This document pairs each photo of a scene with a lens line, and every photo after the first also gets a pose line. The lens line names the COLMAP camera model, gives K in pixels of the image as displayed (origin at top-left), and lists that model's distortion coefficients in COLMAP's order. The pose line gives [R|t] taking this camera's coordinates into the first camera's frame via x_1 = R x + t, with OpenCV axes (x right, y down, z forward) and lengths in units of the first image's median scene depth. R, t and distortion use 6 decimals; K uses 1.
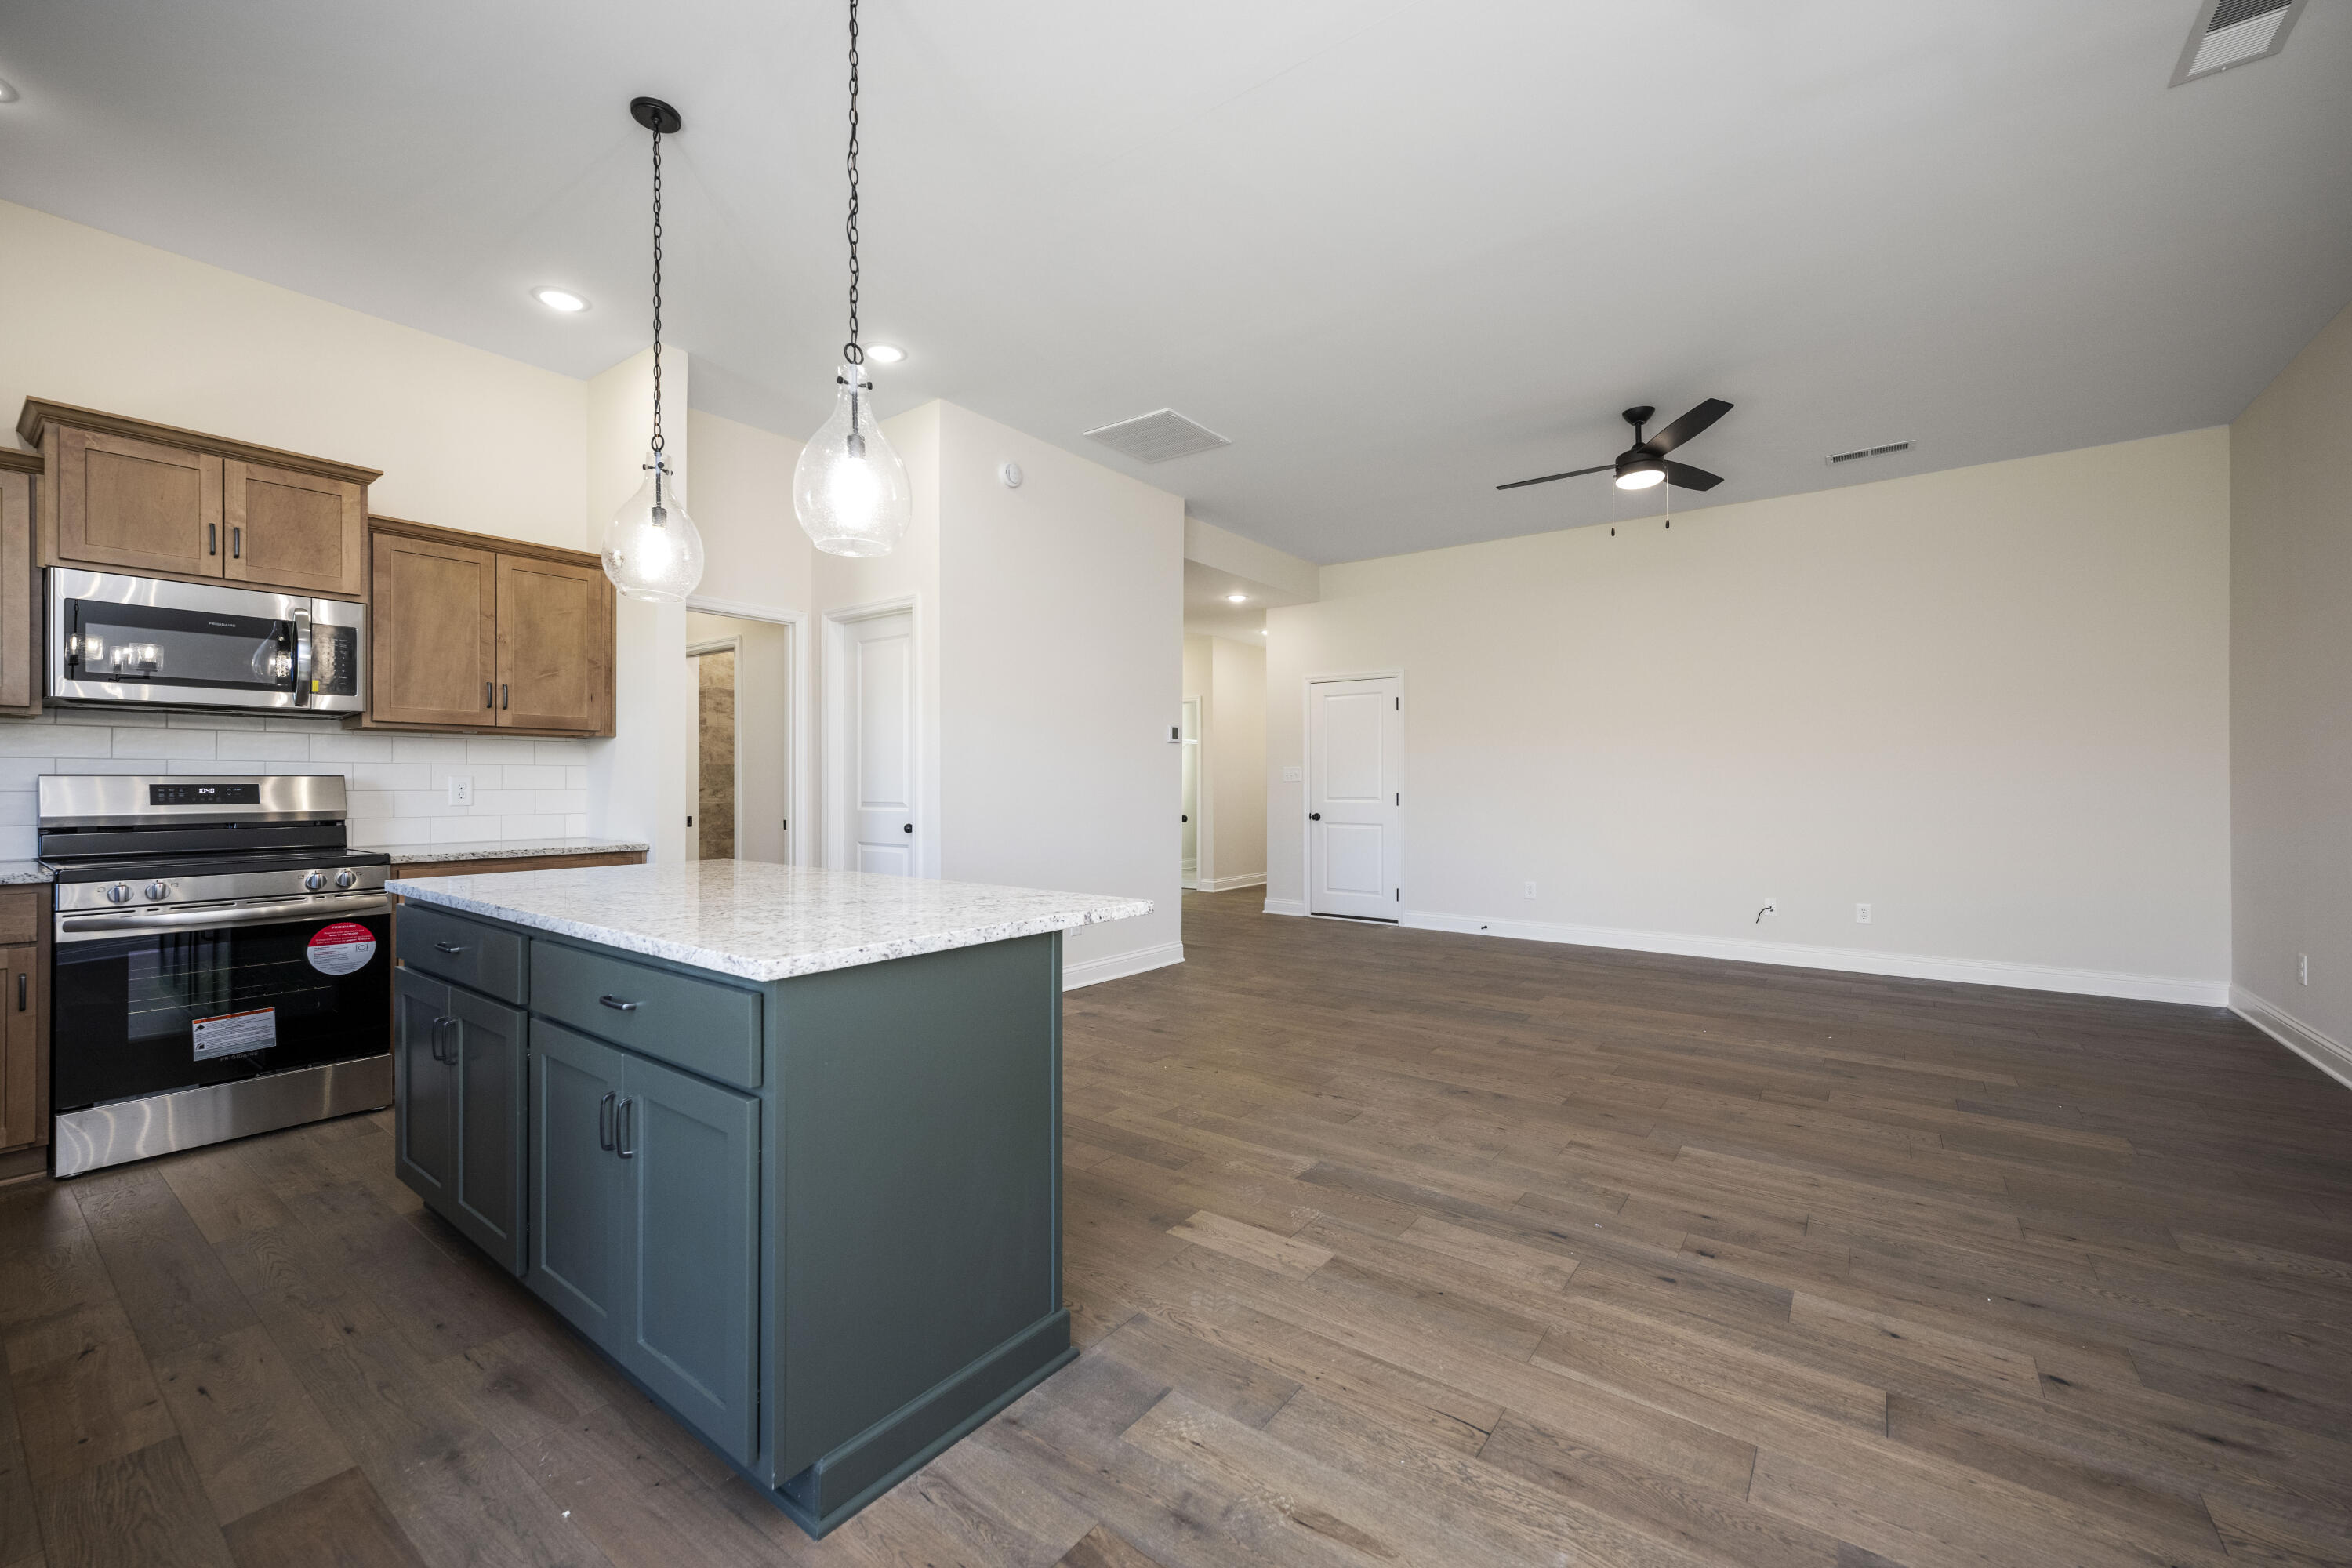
lens RADIAL K [[946.3, 0, 1179.3], [0, 946.3, 778.9], [0, 0, 1]] dist [0.008130, -0.000057]
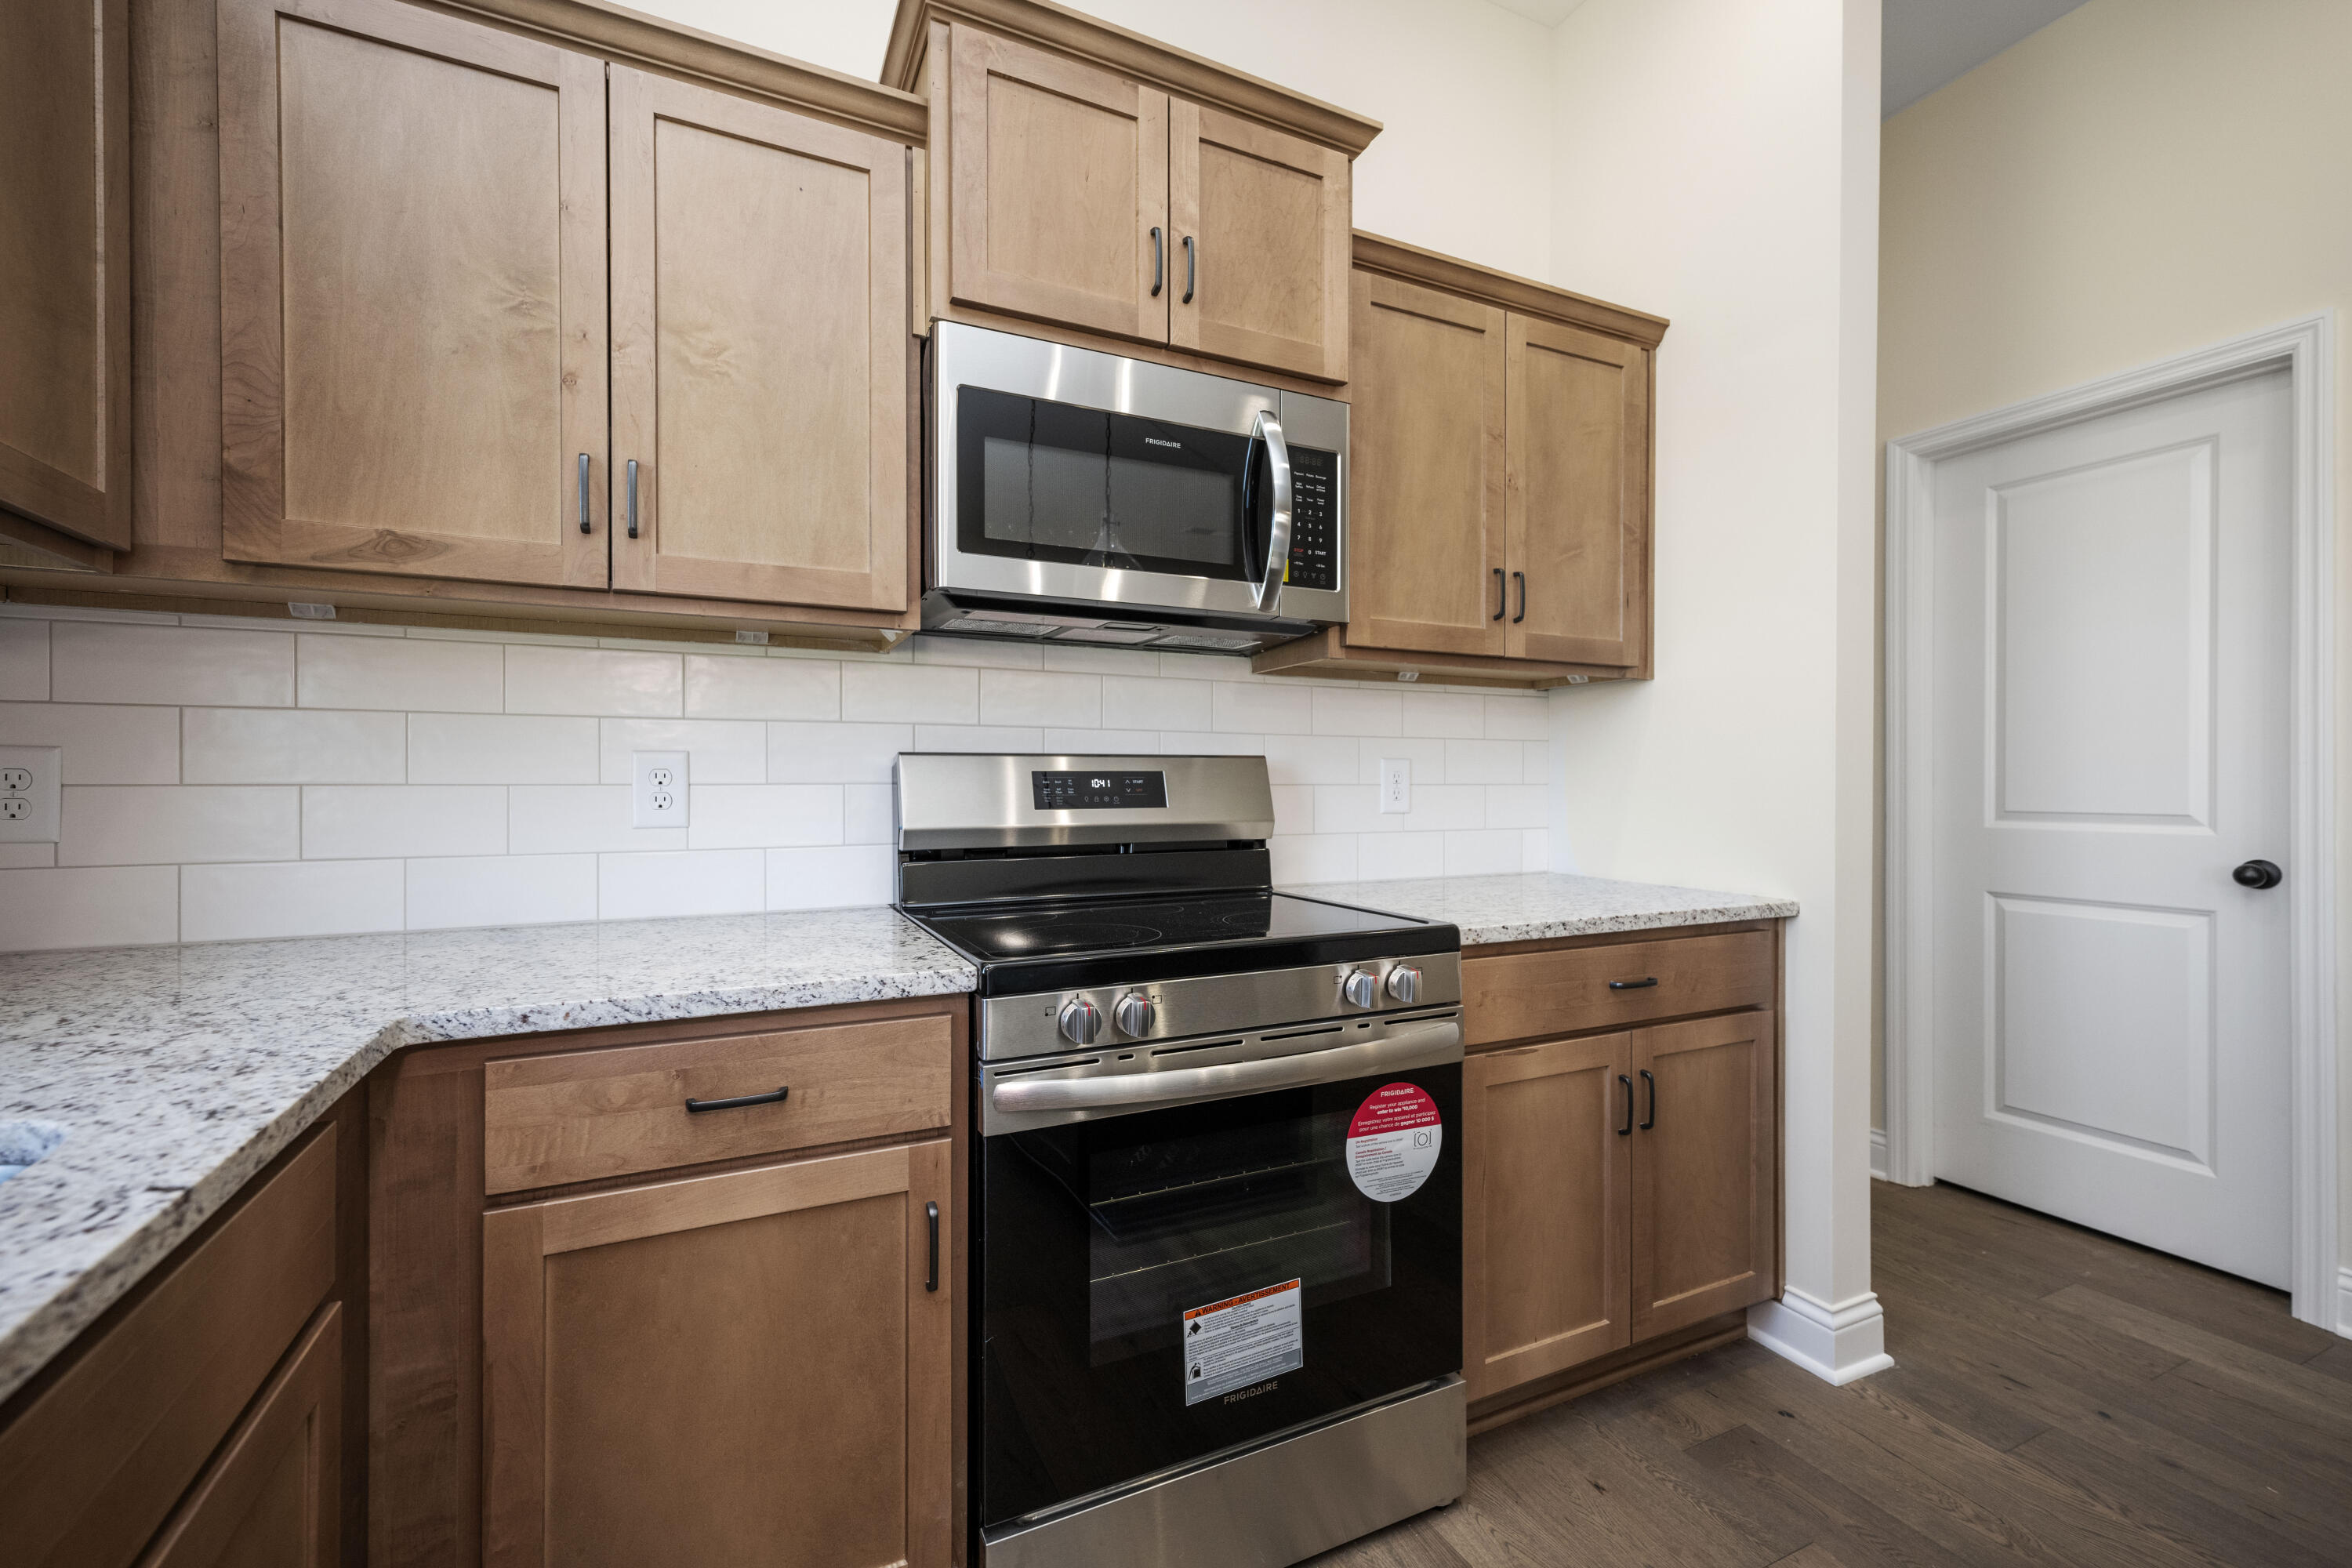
lens RADIAL K [[974.1, 0, 1176.0], [0, 974.1, 784.0], [0, 0, 1]] dist [0.000119, 0.000074]
pose [[0.885797, 0.000525, -0.464073, -0.708985], [0.002149, 0.999984, 0.005233, 0.009555], [0.464069, -0.005632, 0.885781, 0.518918]]
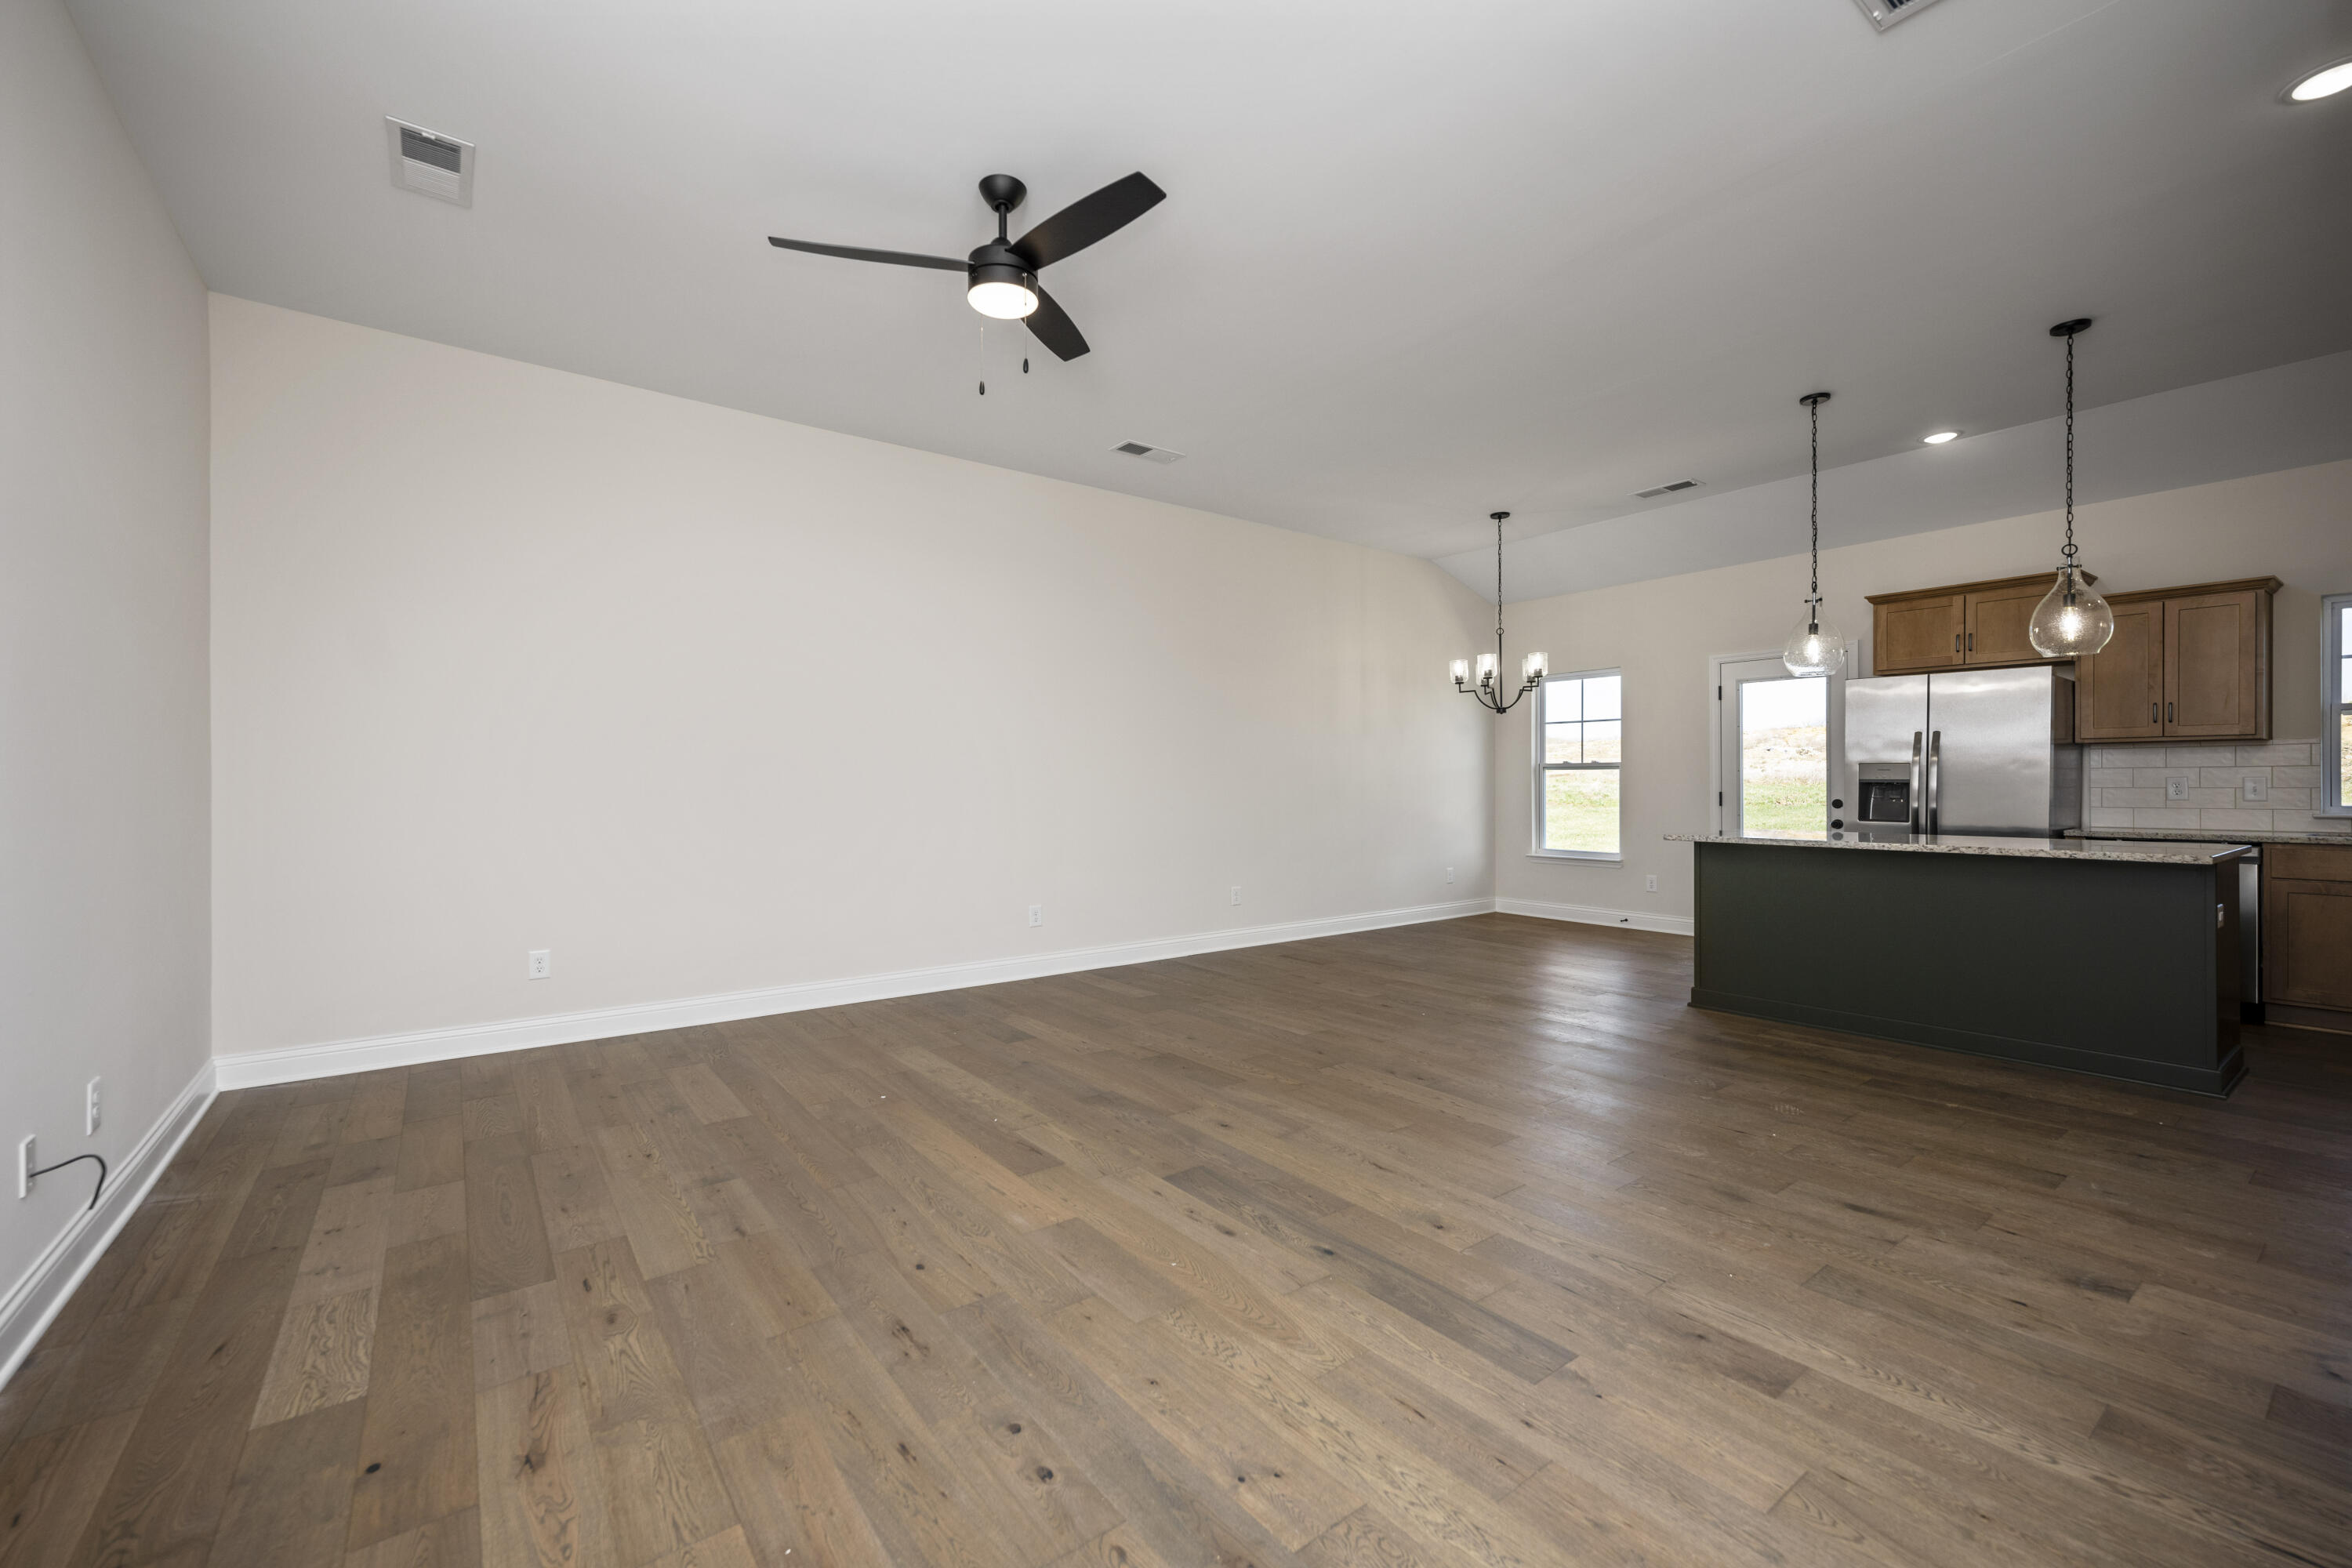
lens RADIAL K [[959.2, 0, 1161.6], [0, 959.2, 784.8], [0, 0, 1]] dist [0.004553, 0.000280]
pose [[-0.956051, 0.000774, 0.293201, 0.273960], [0.000246, 0.999998, -0.001837, 0.009123], [-0.293202, -0.001684, -0.956049, 2.173664]]
